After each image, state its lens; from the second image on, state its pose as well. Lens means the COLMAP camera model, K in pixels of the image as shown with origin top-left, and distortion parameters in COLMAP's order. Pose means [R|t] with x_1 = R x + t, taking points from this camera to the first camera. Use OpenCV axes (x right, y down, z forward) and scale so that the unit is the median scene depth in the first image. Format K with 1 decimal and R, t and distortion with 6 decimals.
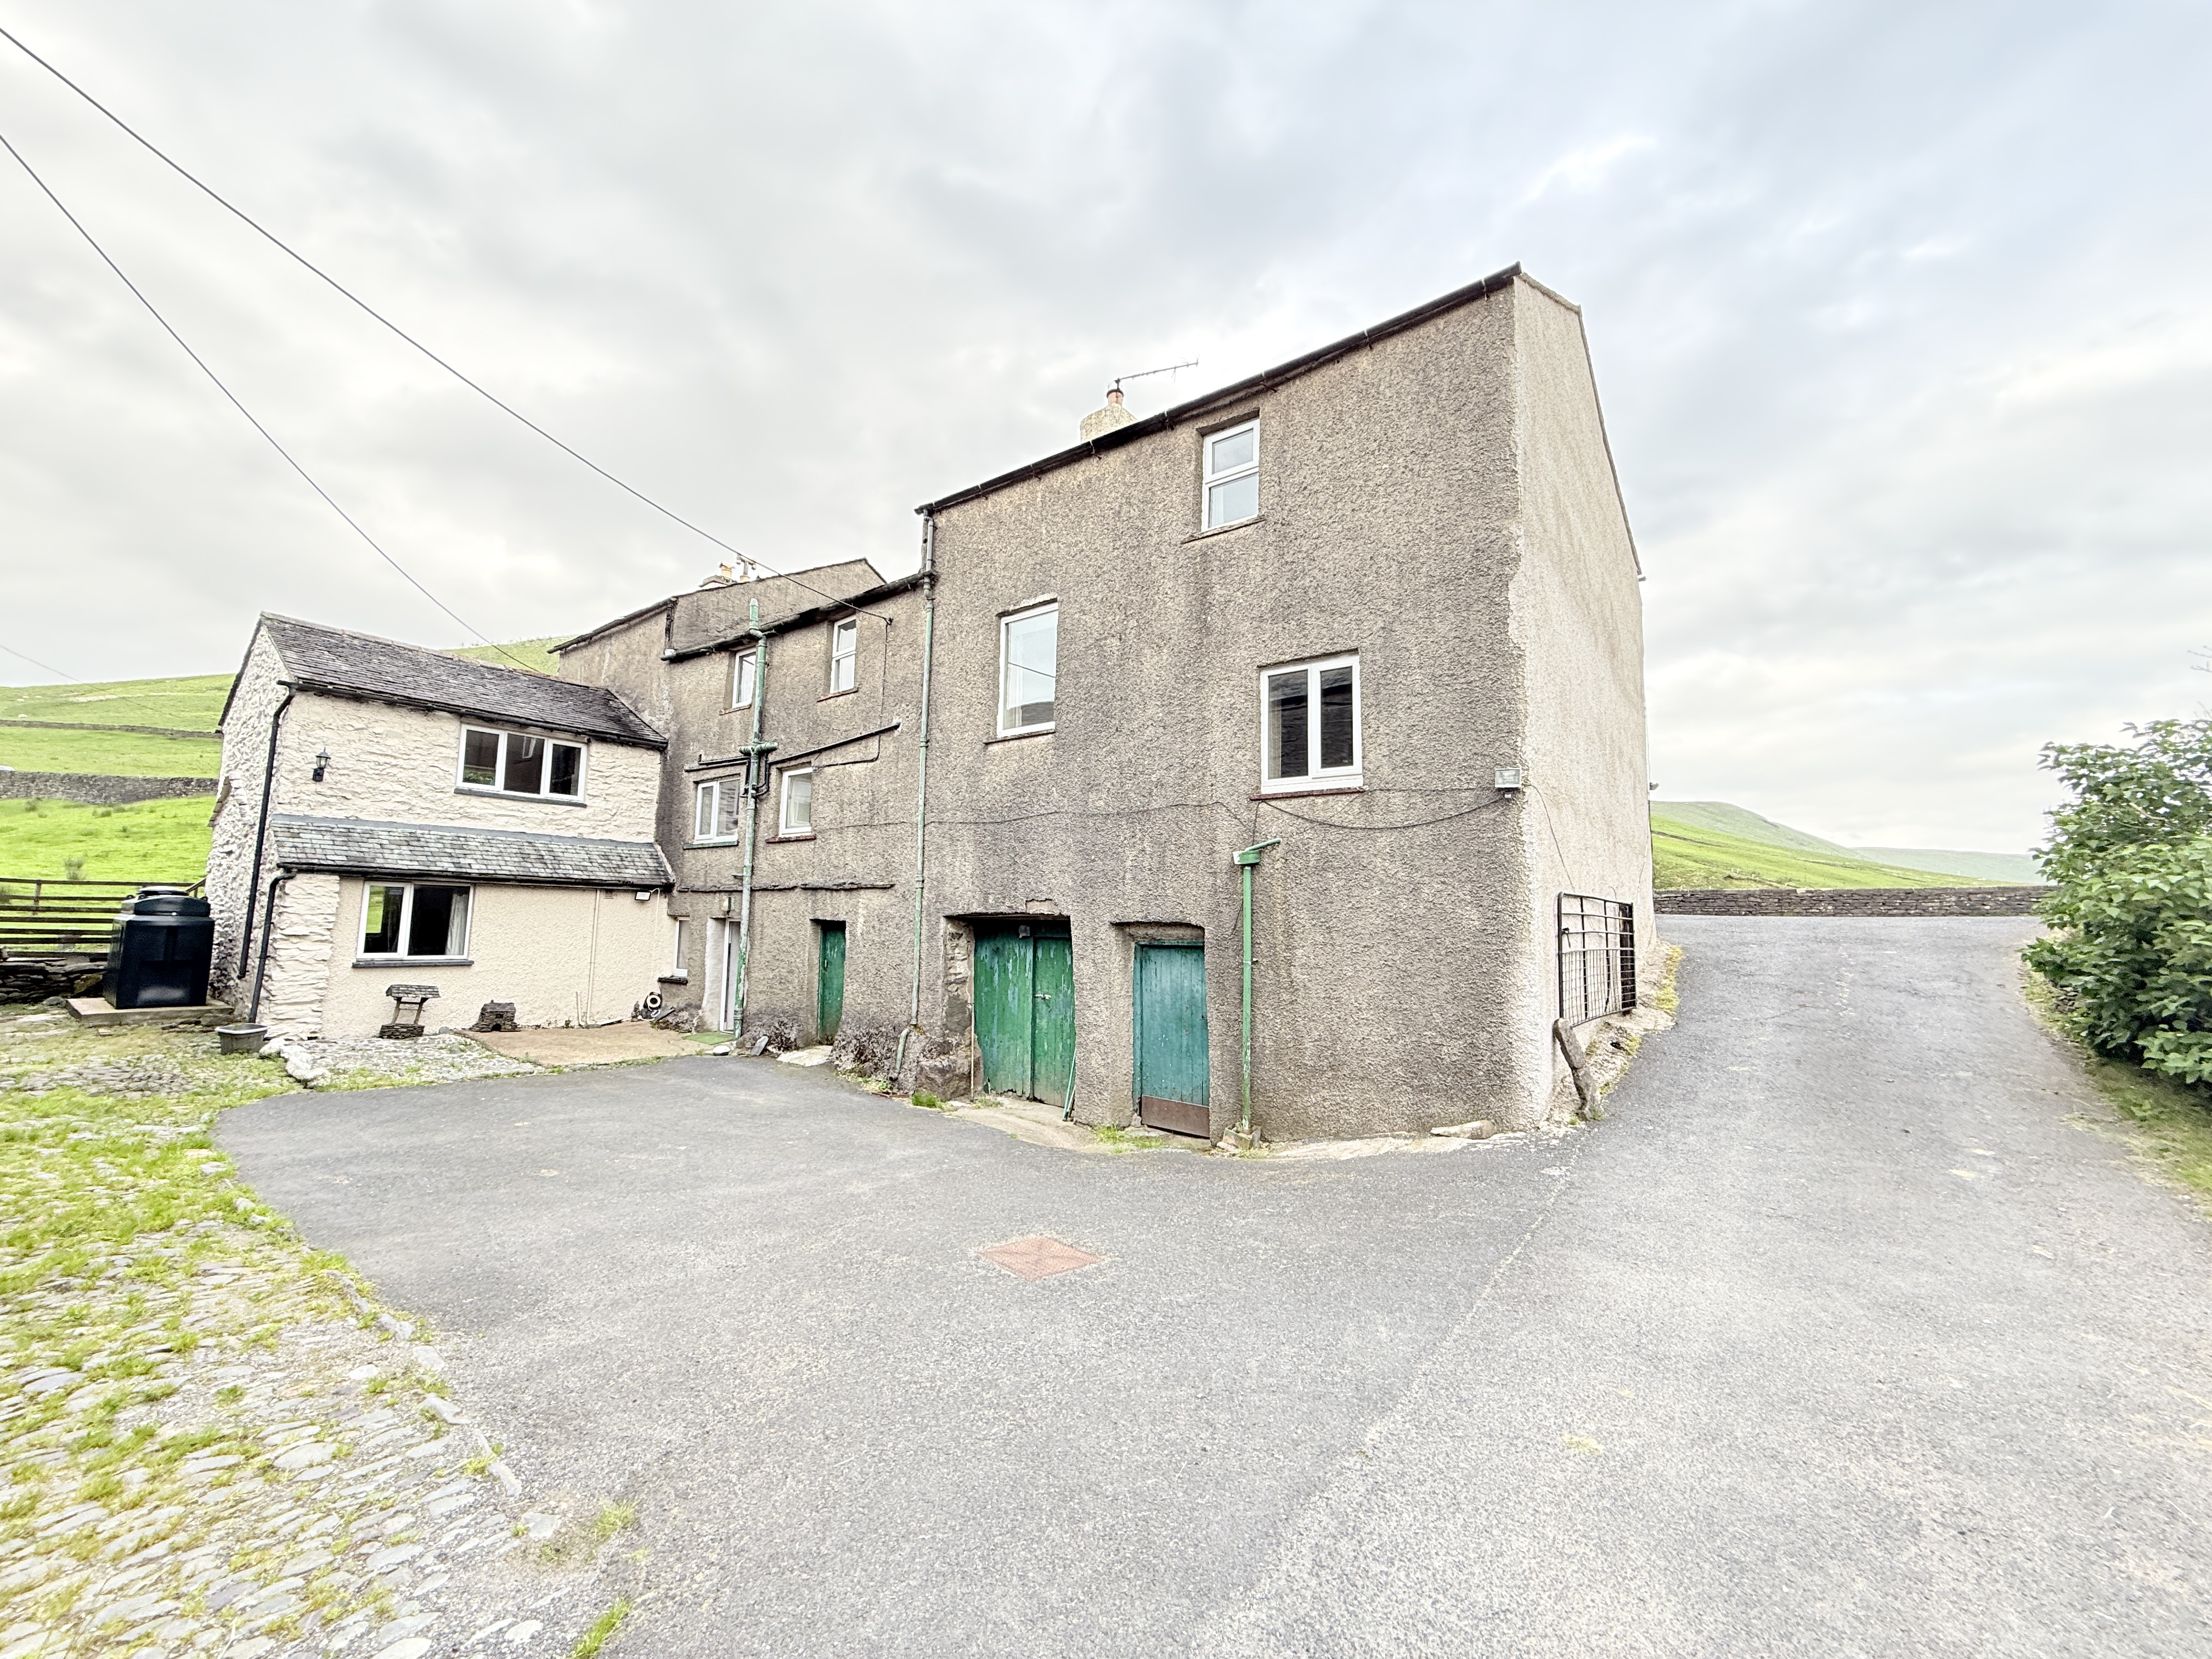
lens RADIAL K [[883.6, 0, 1103.1], [0, 883.6, 834.2], [0, 0, 1]] dist [-0.000426, 0.001483]
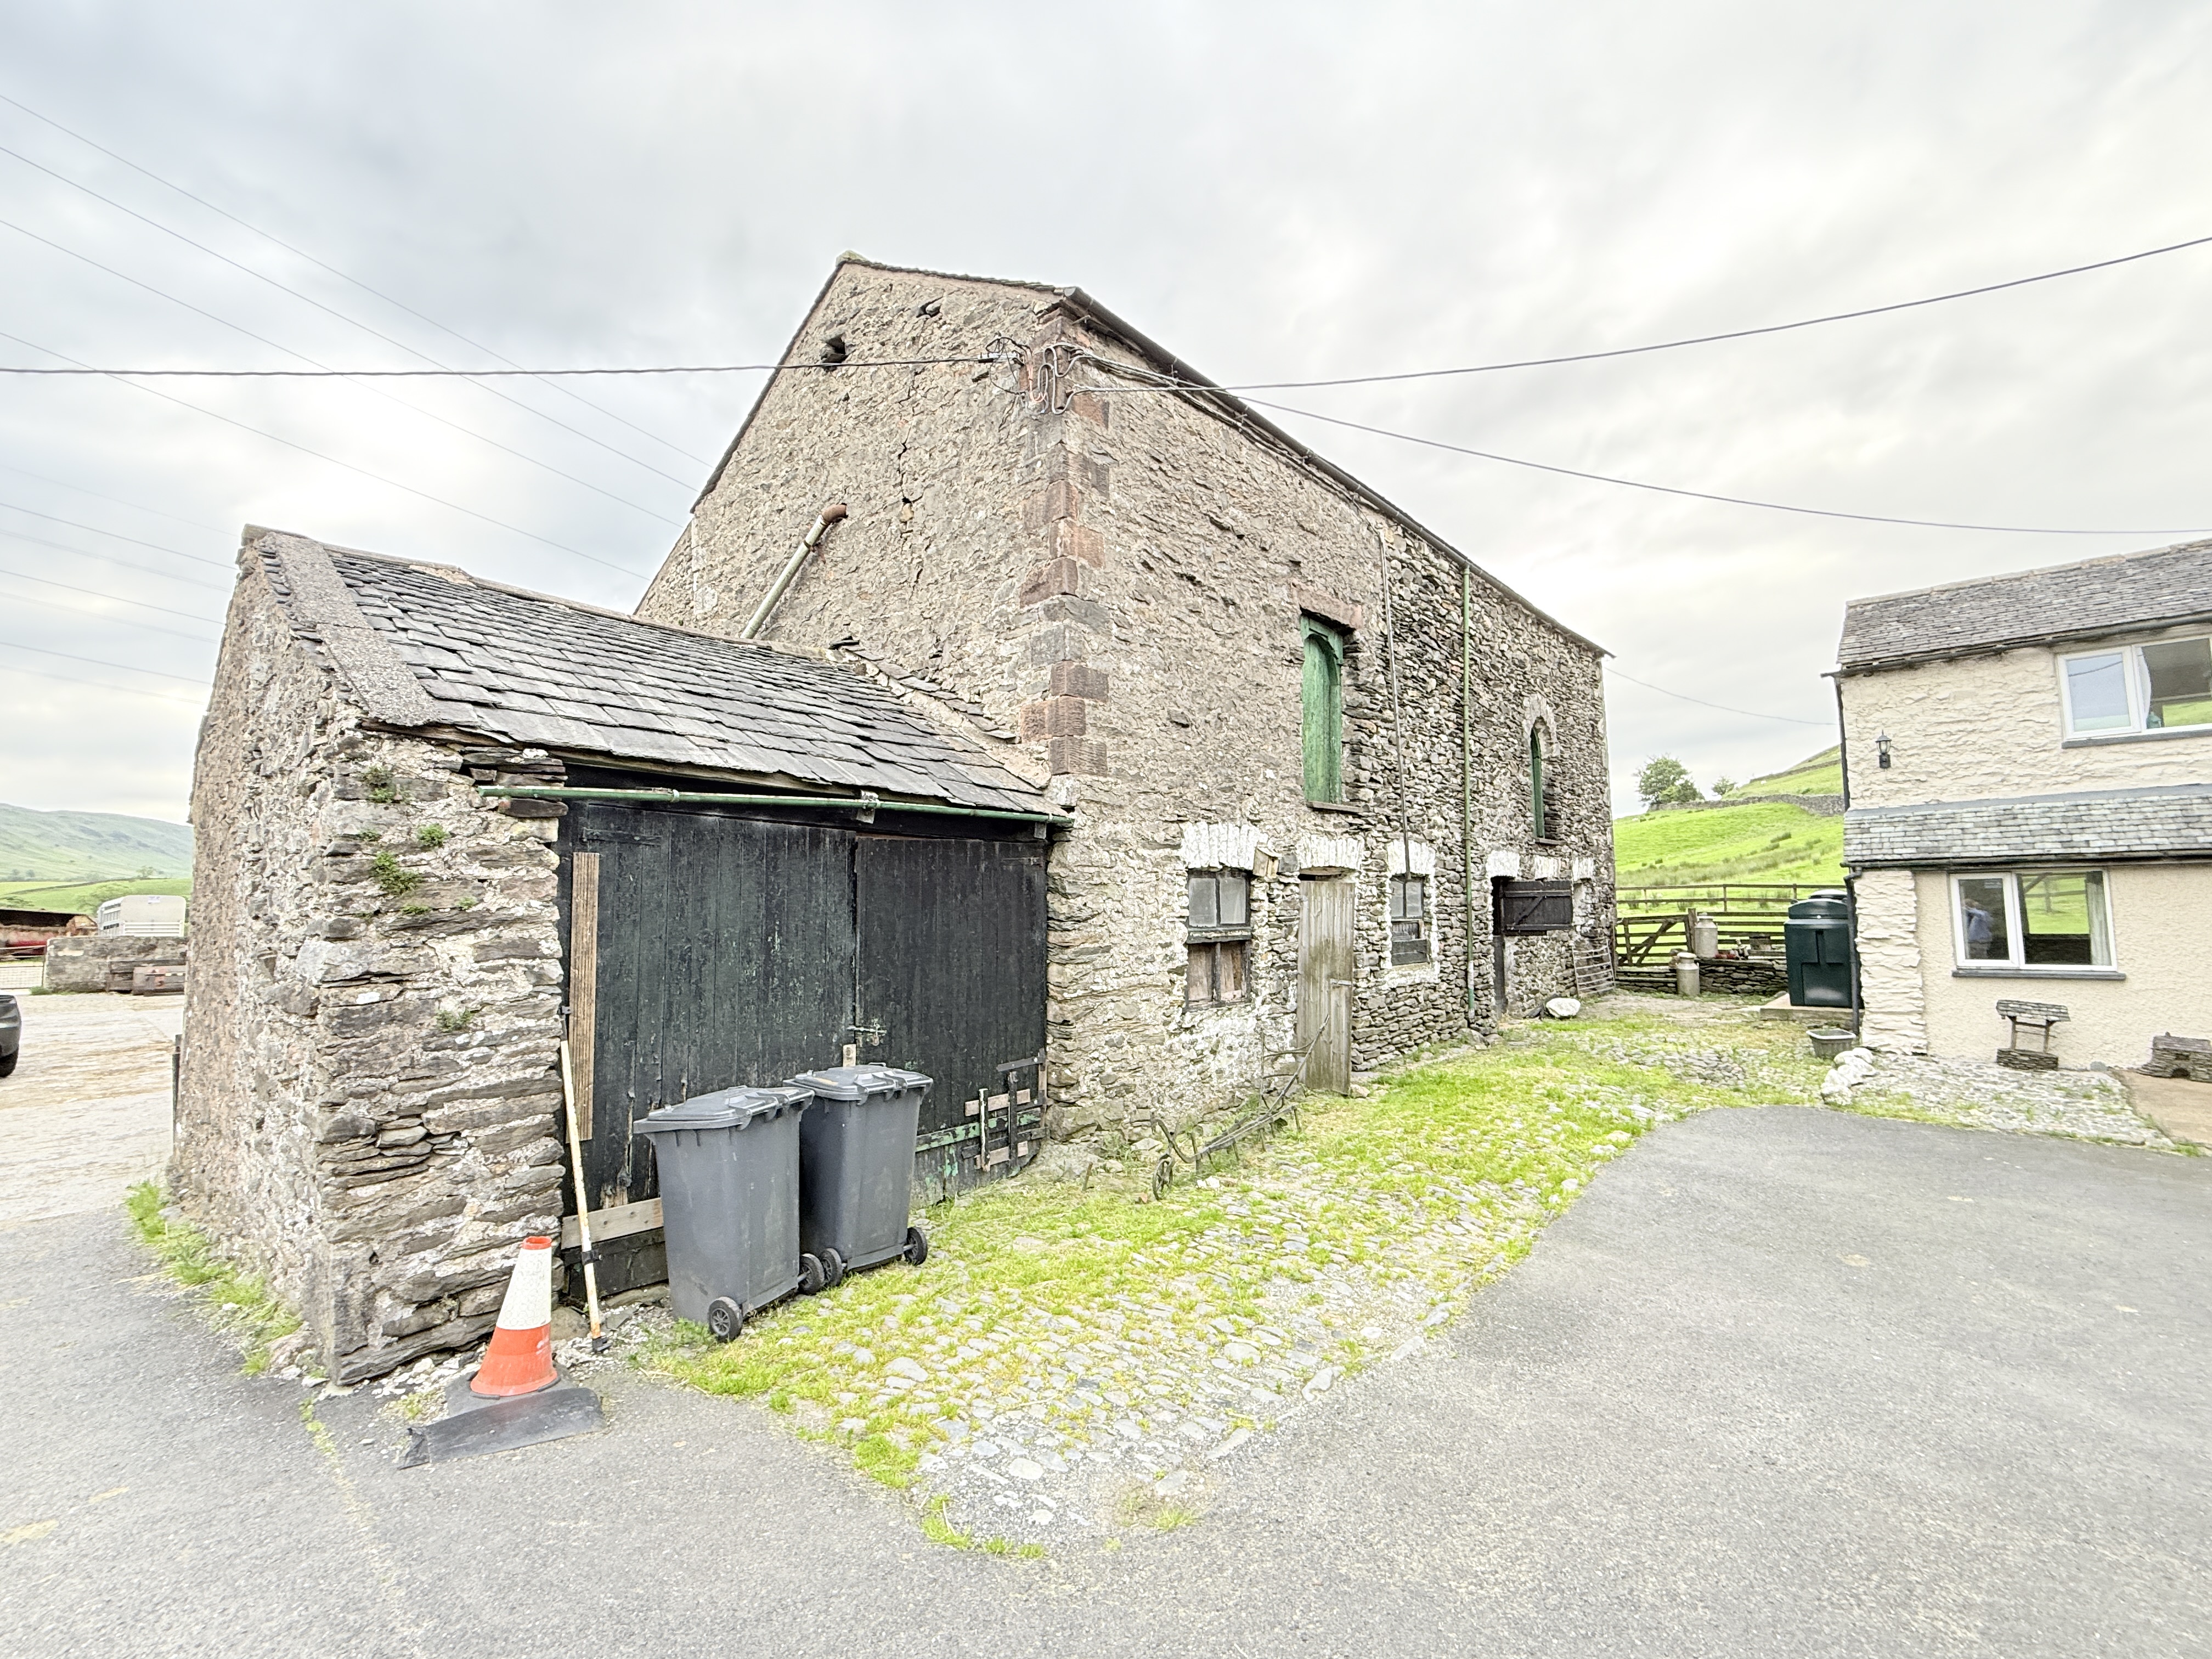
lens RADIAL K [[979.9, 0, 1105.2], [0, 979.9, 828.8], [0, 0, 1]] dist [-0.003121, -0.000537]
pose [[-0.086964, -0.106690, -0.990482, 0.168261], [0.114490, 0.986591, -0.116323, 0.026690], [0.989611, -0.123516, -0.073583, 0.279218]]
